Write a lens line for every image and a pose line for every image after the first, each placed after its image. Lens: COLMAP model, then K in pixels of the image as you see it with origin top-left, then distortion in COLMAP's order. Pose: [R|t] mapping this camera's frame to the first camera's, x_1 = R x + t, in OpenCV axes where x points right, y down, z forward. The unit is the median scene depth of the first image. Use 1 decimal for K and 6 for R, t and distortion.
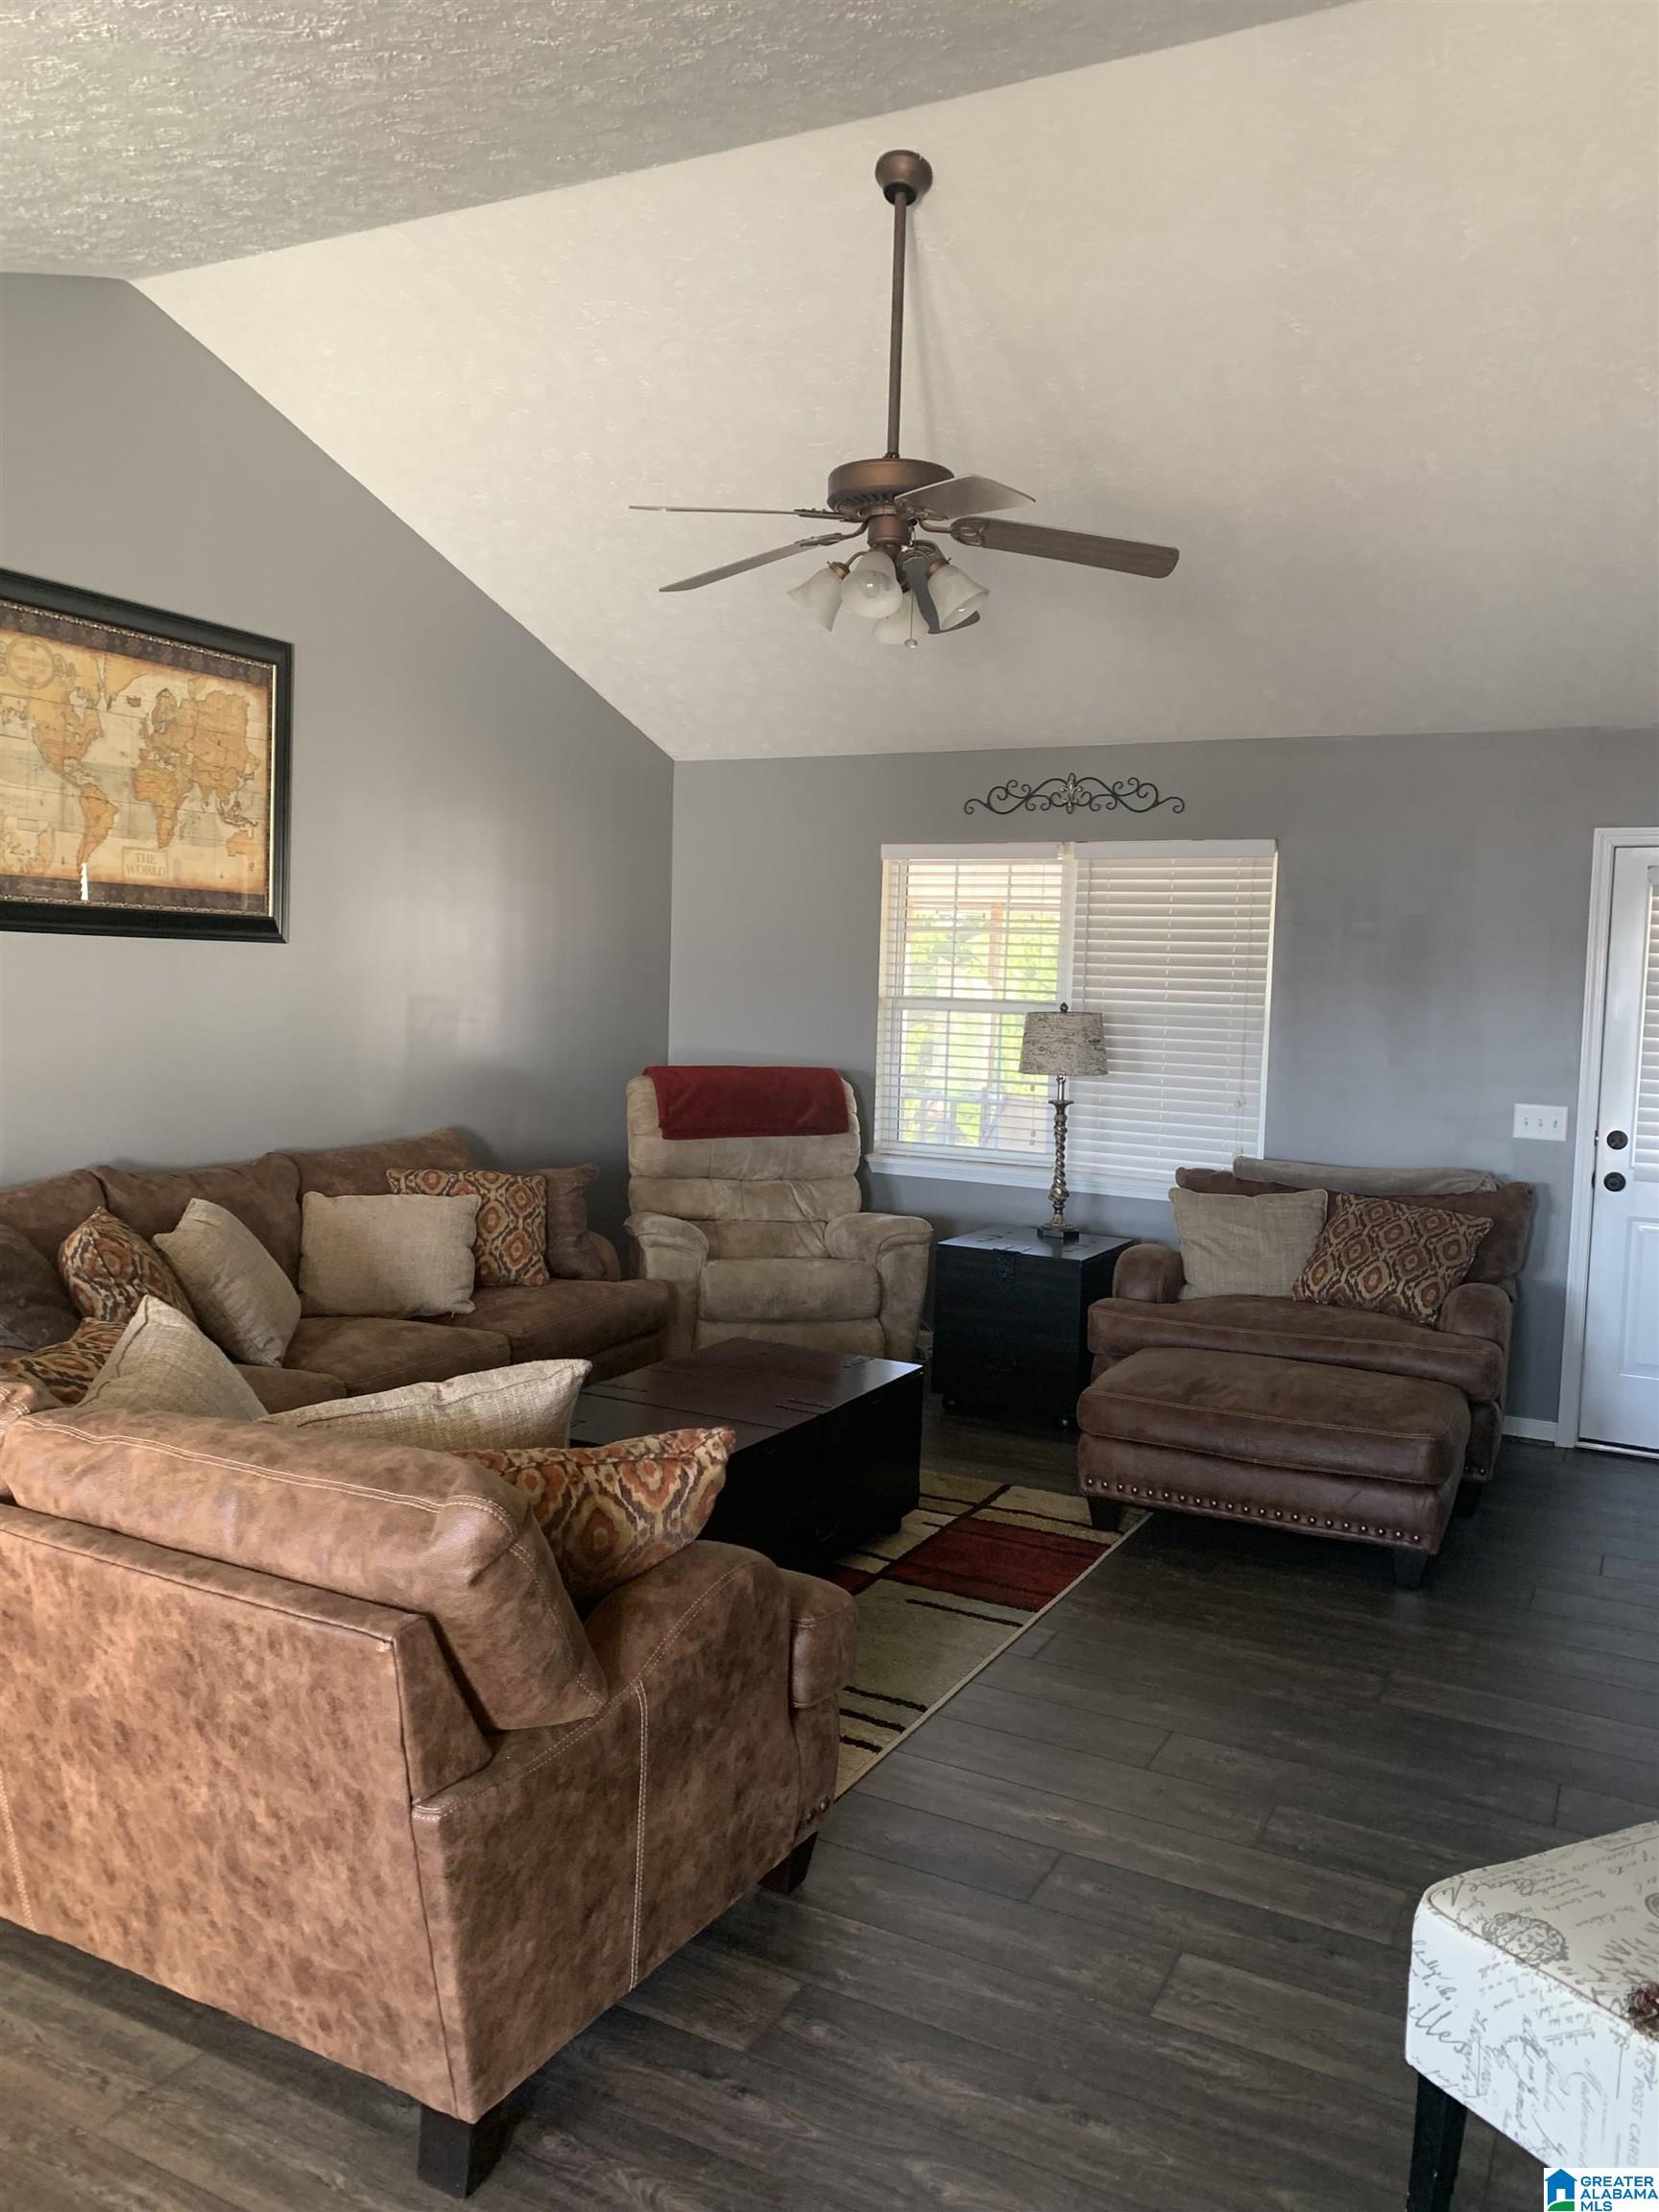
lens RADIAL K [[1688.3, 0, 829.5], [0, 1688.3, 1106.0], [0, 0, 1]] dist [0.003528, -0.000524]
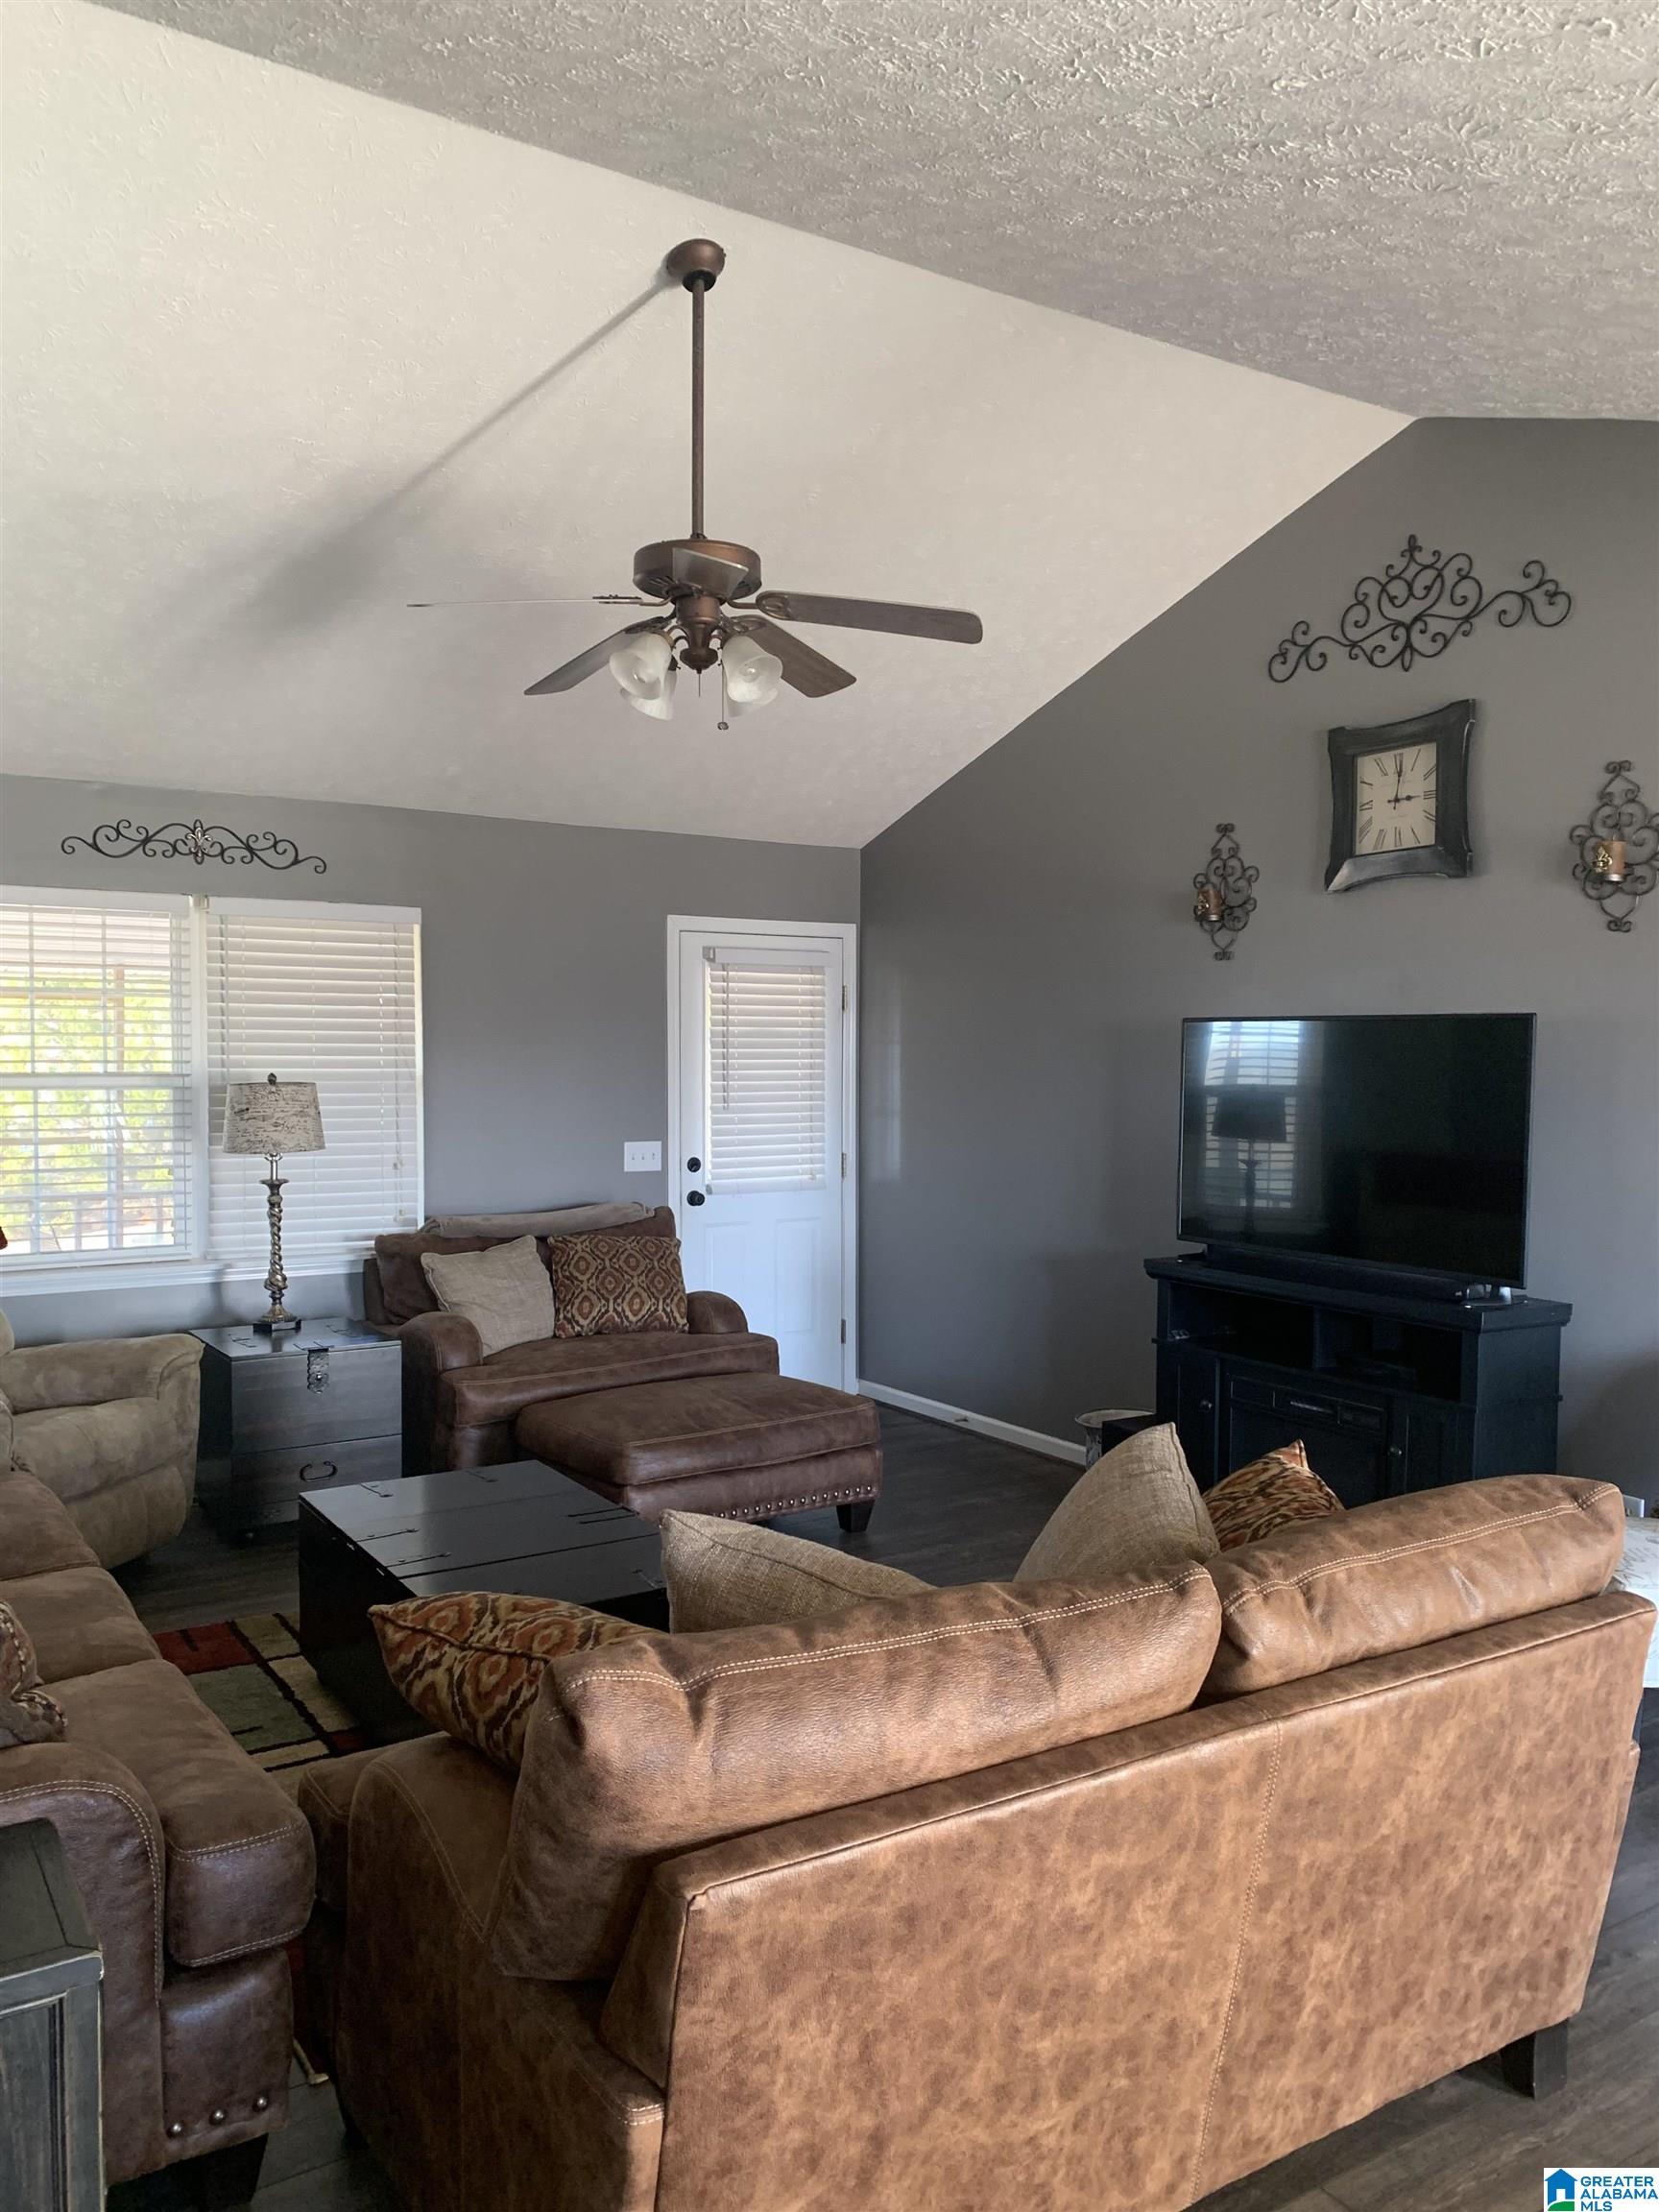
lens RADIAL K [[1645.1, 0, 841.4], [0, 1645.1, 1105.9], [0, 0, 1]] dist [0.120053, -0.235932]
pose [[0.465486, -0.057617, 0.883178, -0.511920], [0.079550, 0.996563, 0.023087, -0.039200], [-0.881473, 0.059510, 0.468470, 0.299972]]
